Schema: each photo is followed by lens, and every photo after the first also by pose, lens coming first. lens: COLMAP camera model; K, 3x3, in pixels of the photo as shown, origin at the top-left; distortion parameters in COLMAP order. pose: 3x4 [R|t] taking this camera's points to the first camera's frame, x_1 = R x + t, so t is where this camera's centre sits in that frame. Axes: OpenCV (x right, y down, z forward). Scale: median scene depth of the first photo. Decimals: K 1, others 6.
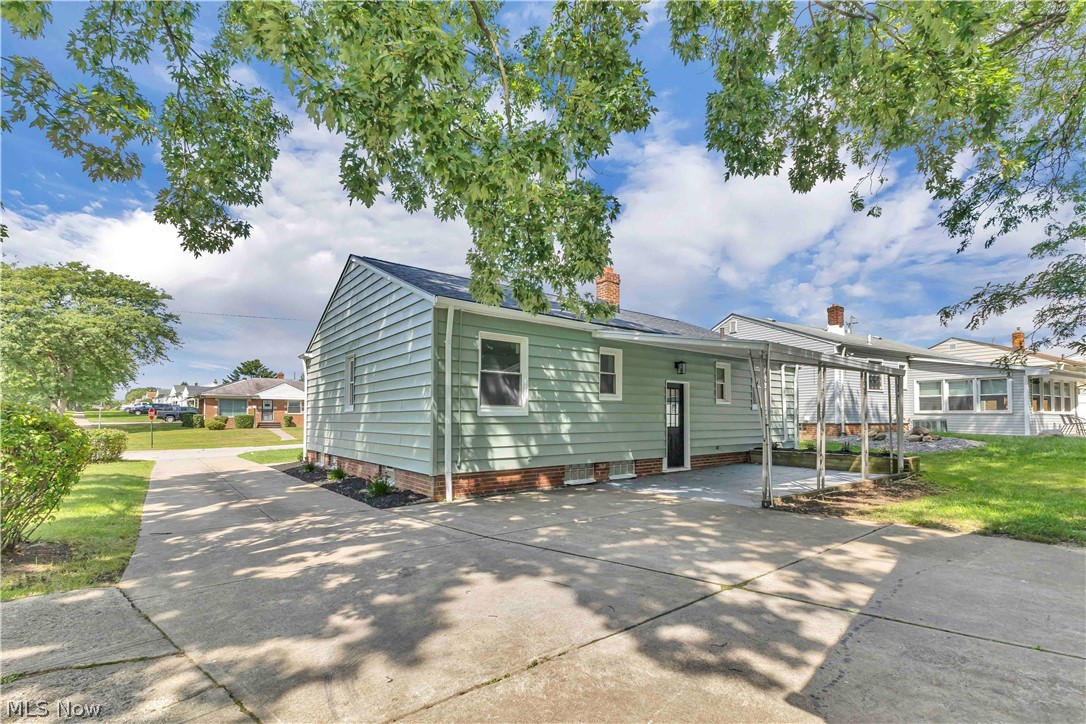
lens RADIAL K [[480.8, 0, 546.8], [0, 480.8, 436.3], [0, 0, 1]] dist [0.000772, 0.000106]
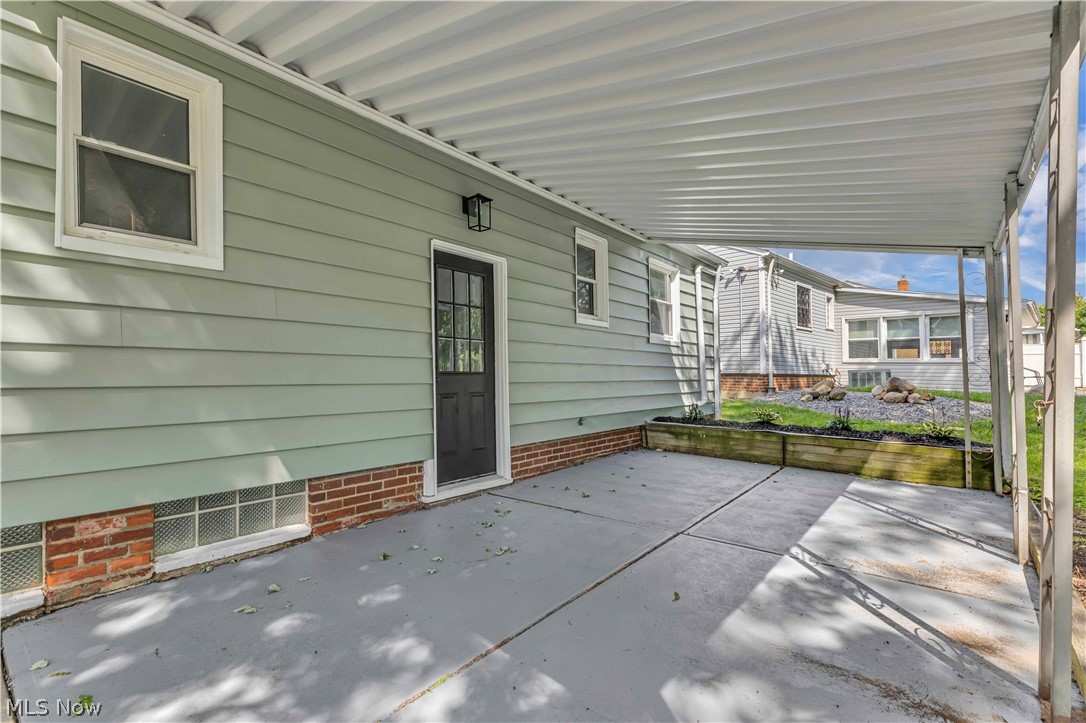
lens RADIAL K [[476.8, 0, 541.8], [0, 476.8, 365.4], [0, 0, 1]] dist [0.009943, 0.000028]
pose [[0.977713, 0.011326, 0.209638, 0.222587], [-0.000532, 0.998674, -0.051474, -0.005568], [-0.209943, 0.050216, 0.976423, 0.564041]]
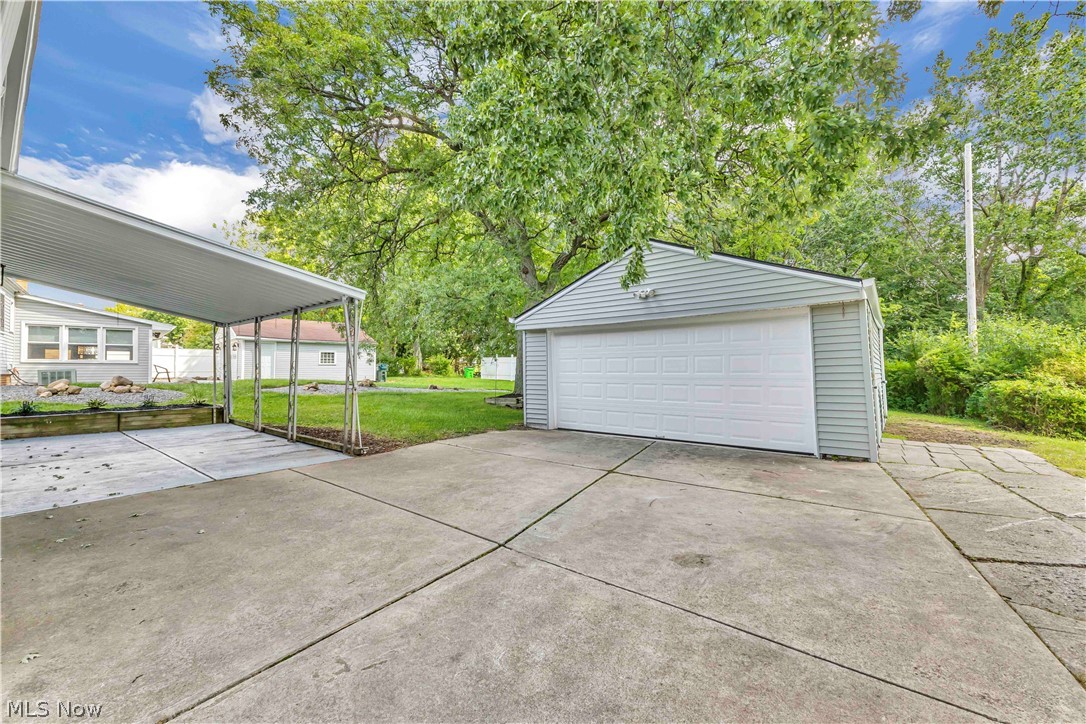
lens RADIAL K [[469.4, 0, 540.3], [0, 469.4, 358.6], [0, 0, 1]] dist [0.012599, 0.000003]
pose [[-0.198819, 0.019856, 0.979835, -0.327012], [0.036874, 0.999238, -0.012767, -0.015825], [-0.979342, 0.033593, -0.199400, 0.449332]]
